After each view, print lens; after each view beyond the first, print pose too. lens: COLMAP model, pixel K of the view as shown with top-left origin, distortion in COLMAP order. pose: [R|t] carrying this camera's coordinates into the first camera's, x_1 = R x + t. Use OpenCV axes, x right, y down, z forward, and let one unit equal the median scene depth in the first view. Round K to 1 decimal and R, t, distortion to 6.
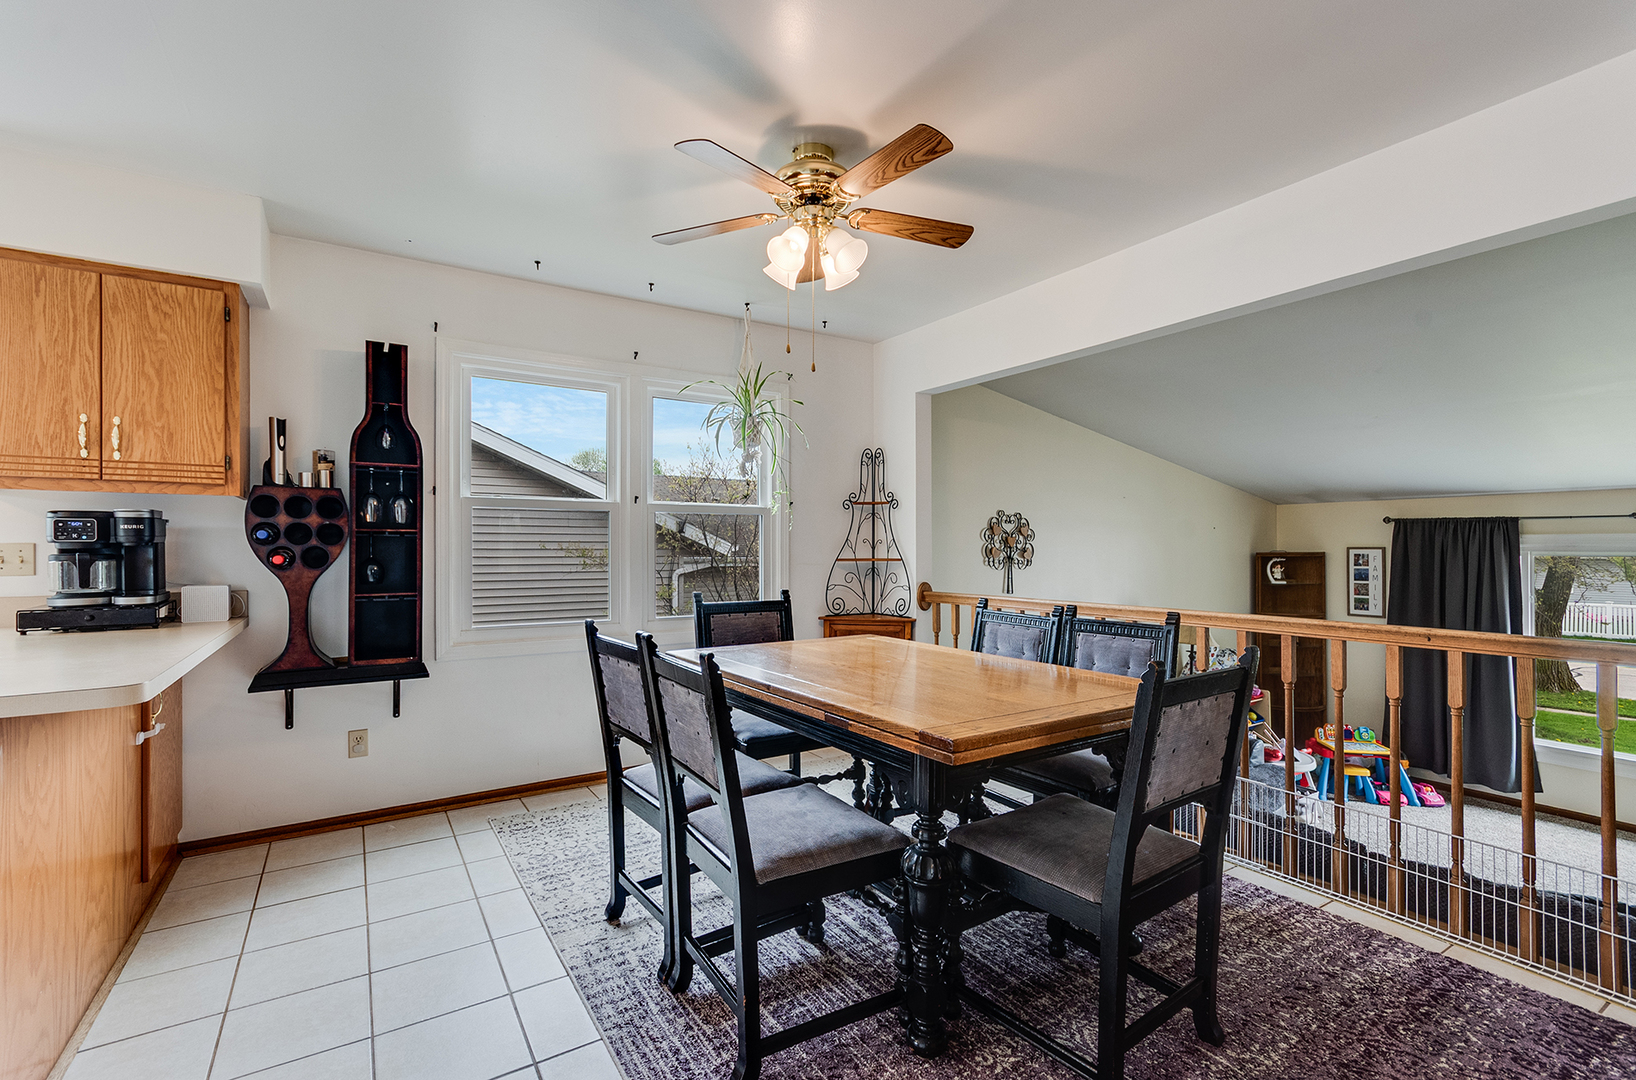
lens RADIAL K [[728.4, 0, 818.3], [0, 728.4, 547.5], [0, 0, 1]] dist [0.002120, 0.002822]
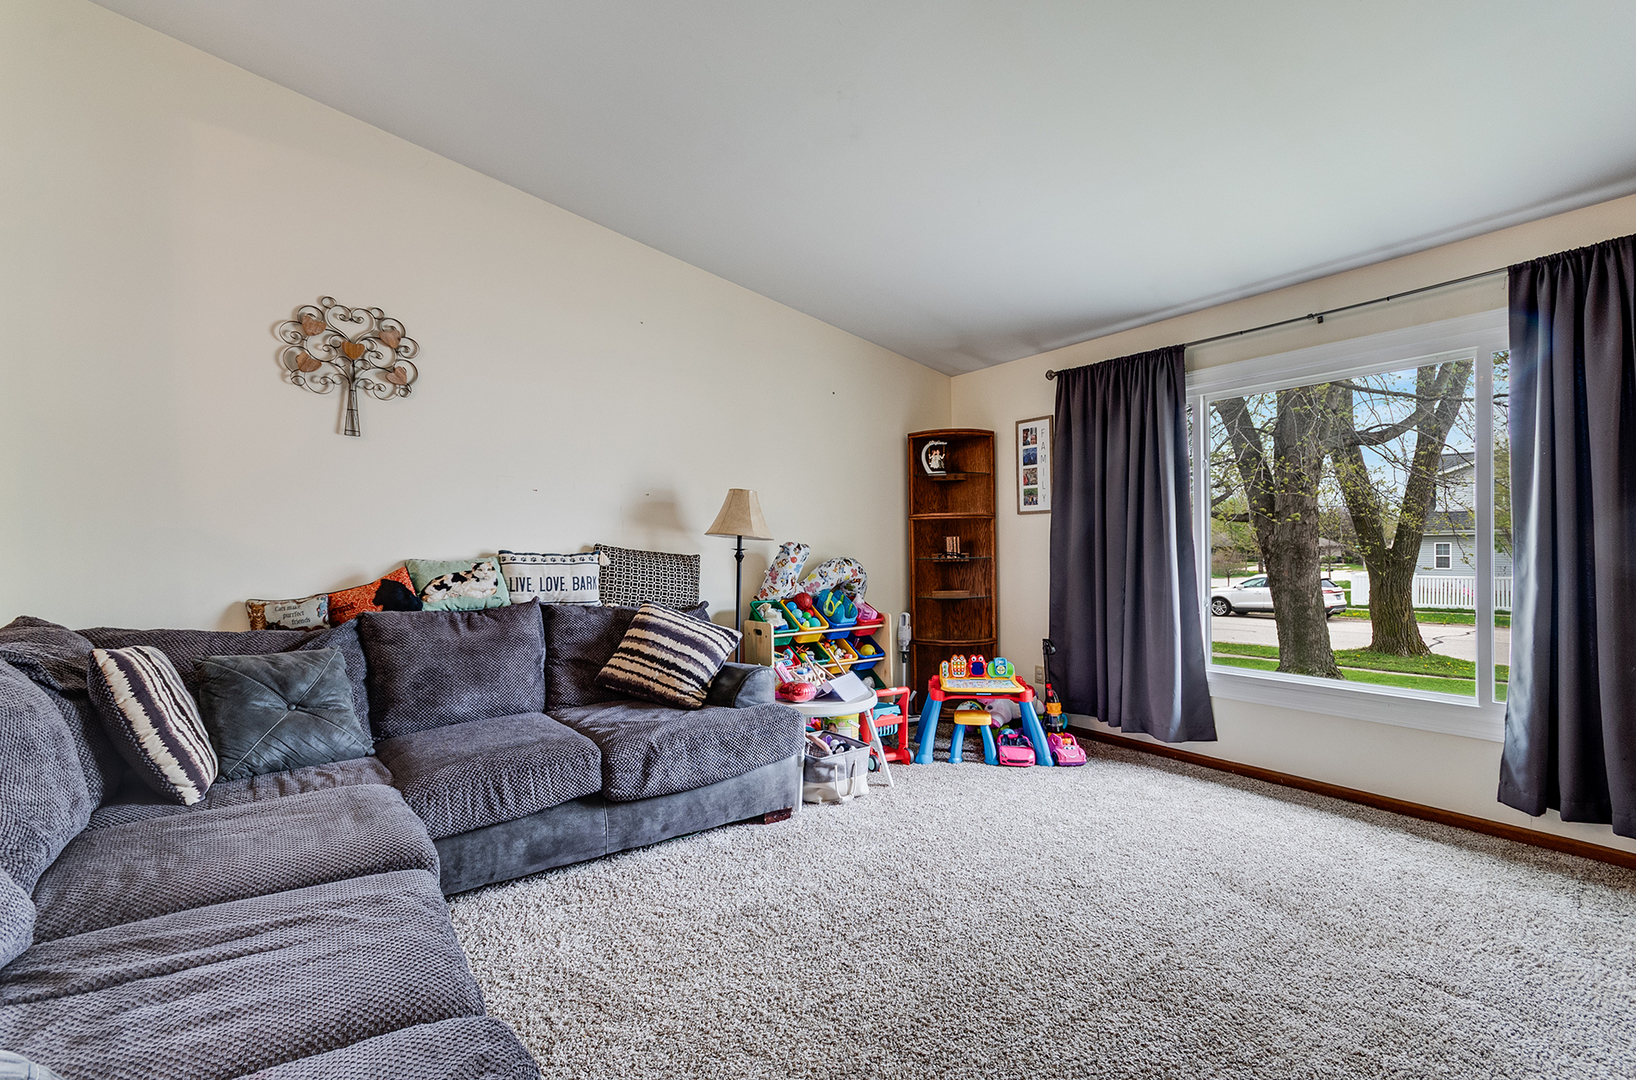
lens RADIAL K [[728.4, 0, 823.4], [0, 728.4, 551.5], [0, 0, 1]] dist [0.002120, 0.002822]
pose [[0.997587, -0.008135, 0.068951, 0.522282], [0.007678, 0.999947, 0.006890, 0.135240], [-0.069003, -0.006344, 0.997596, 0.306376]]
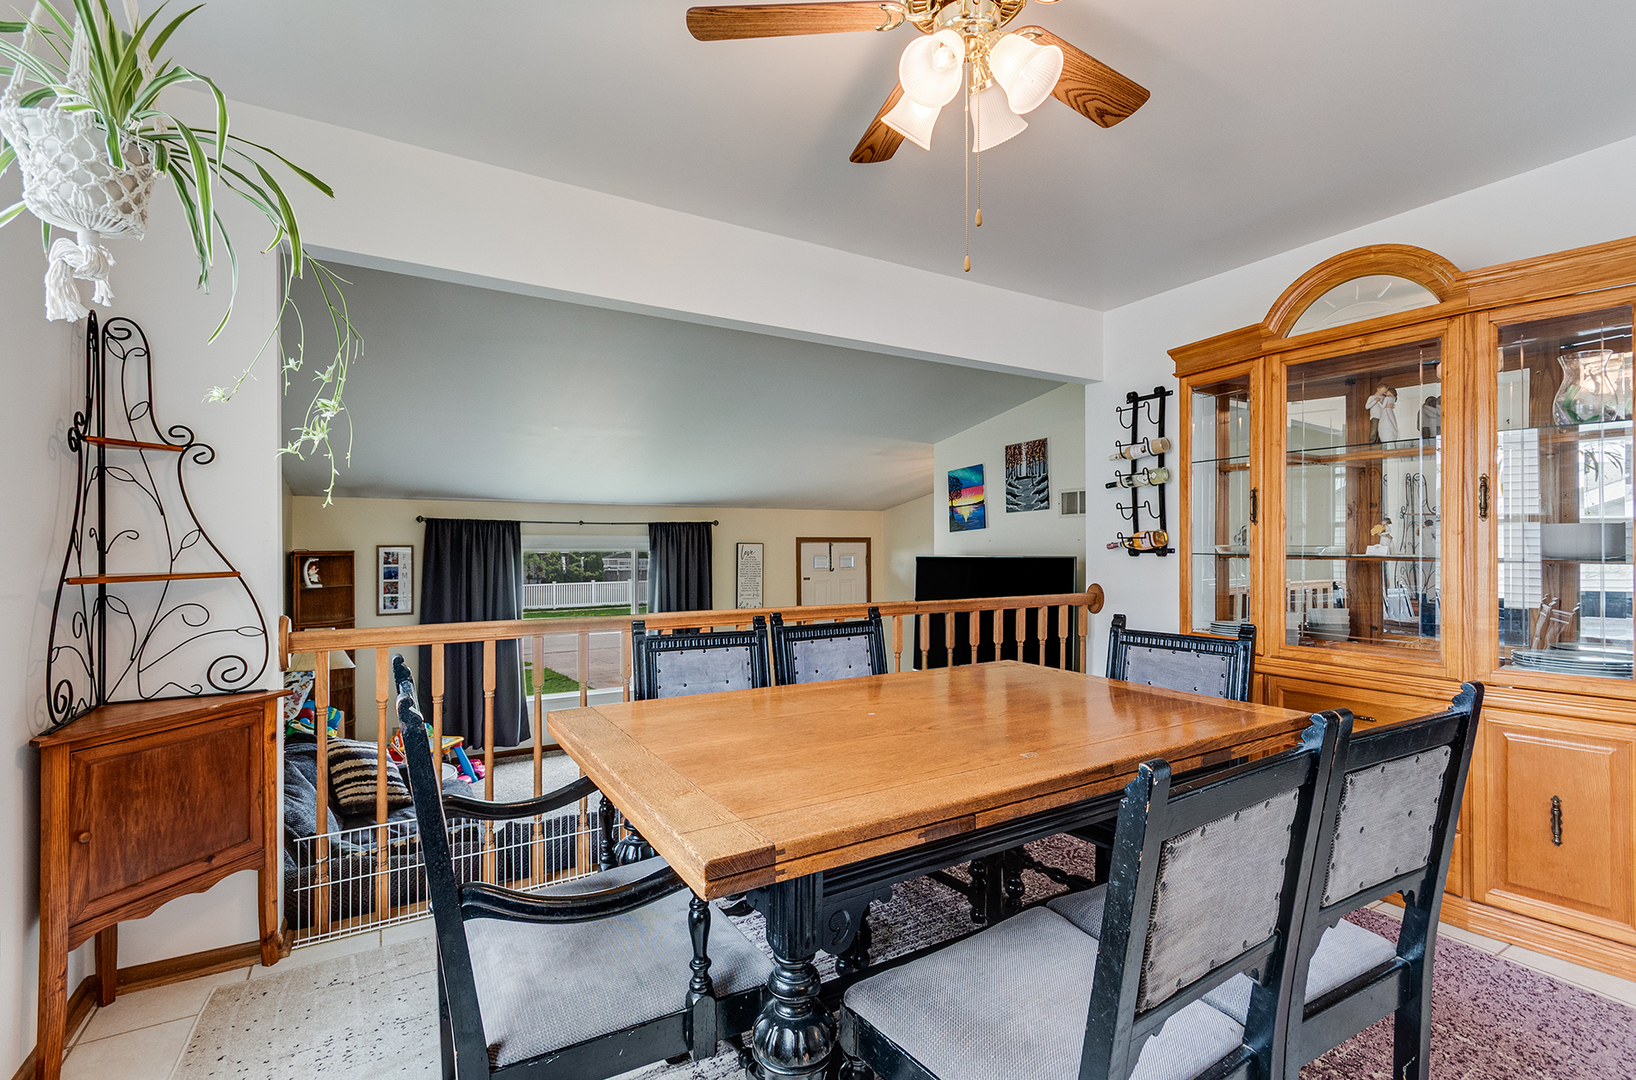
lens RADIAL K [[728.4, 0, 811.4], [0, 728.4, 541.6], [0, 0, 1]] dist [0.002120, 0.002822]
pose [[0.020851, 0.002769, 0.999779, -0.247888], [0.001365, 0.999995, -0.002798, -0.001902], [-0.999782, 0.001423, 0.020847, 0.440832]]
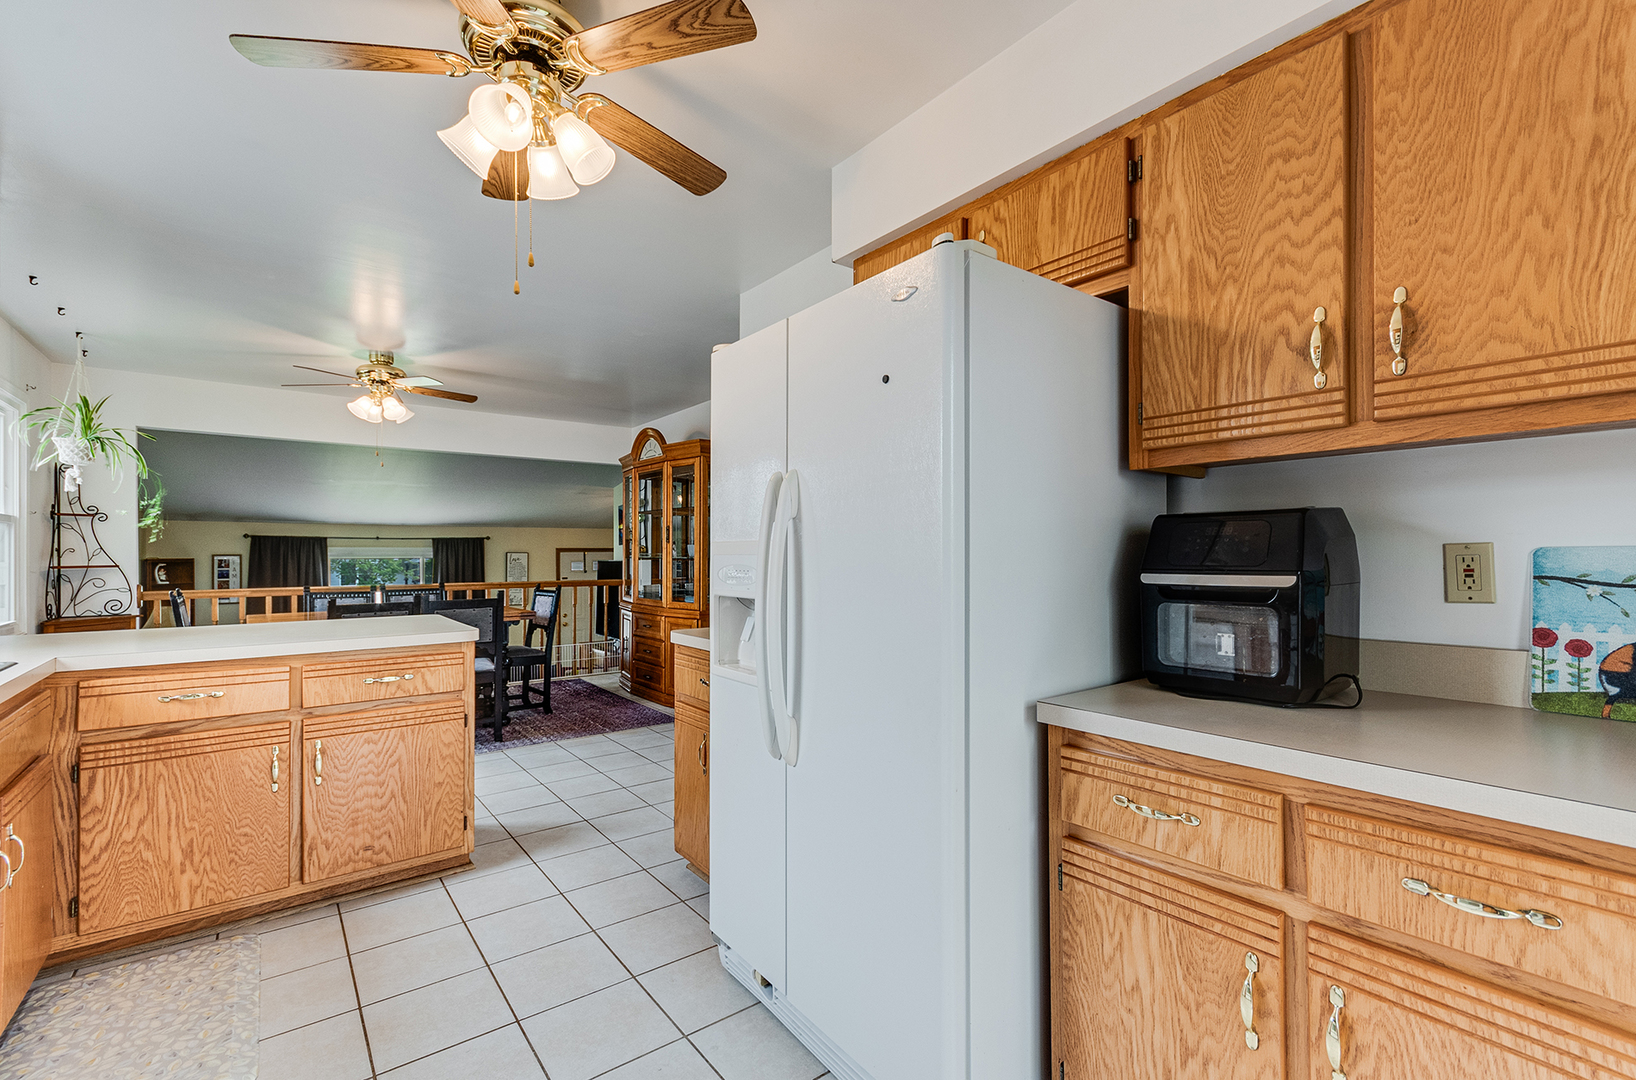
lens RADIAL K [[728.4, 0, 815.4], [0, 728.4, 551.5], [0, 0, 1]] dist [0.002120, 0.002822]
pose [[-0.099424, 0.001263, 0.995044, -0.810603], [0.002793, 0.999996, -0.000990, -0.001662], [-0.995041, 0.002681, -0.099427, 0.015746]]
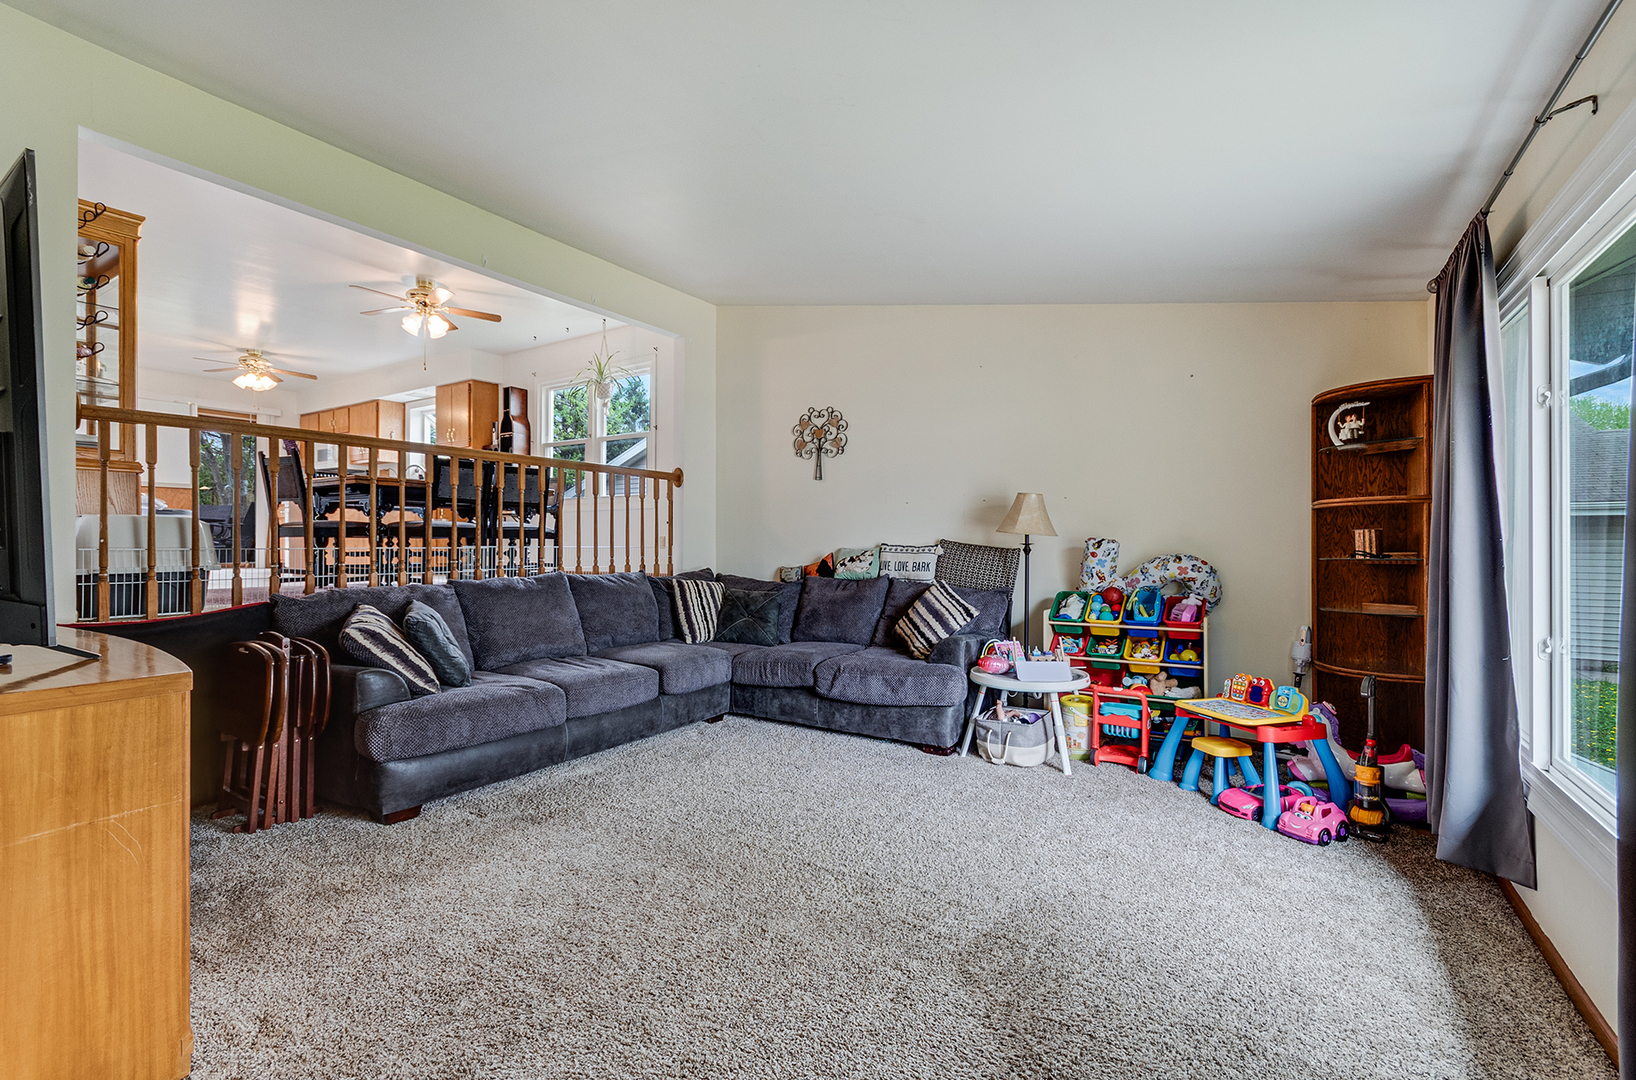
lens RADIAL K [[728.4, 0, 810.5], [0, 728.4, 543.3], [0, 0, 1]] dist [0.002120, 0.002822]
pose [[0.420180, -0.001758, -0.907439, 1.080915], [0.000631, 0.999998, -0.001645, 0.137467], [0.907440, 0.000119, 0.420181, 0.440151]]
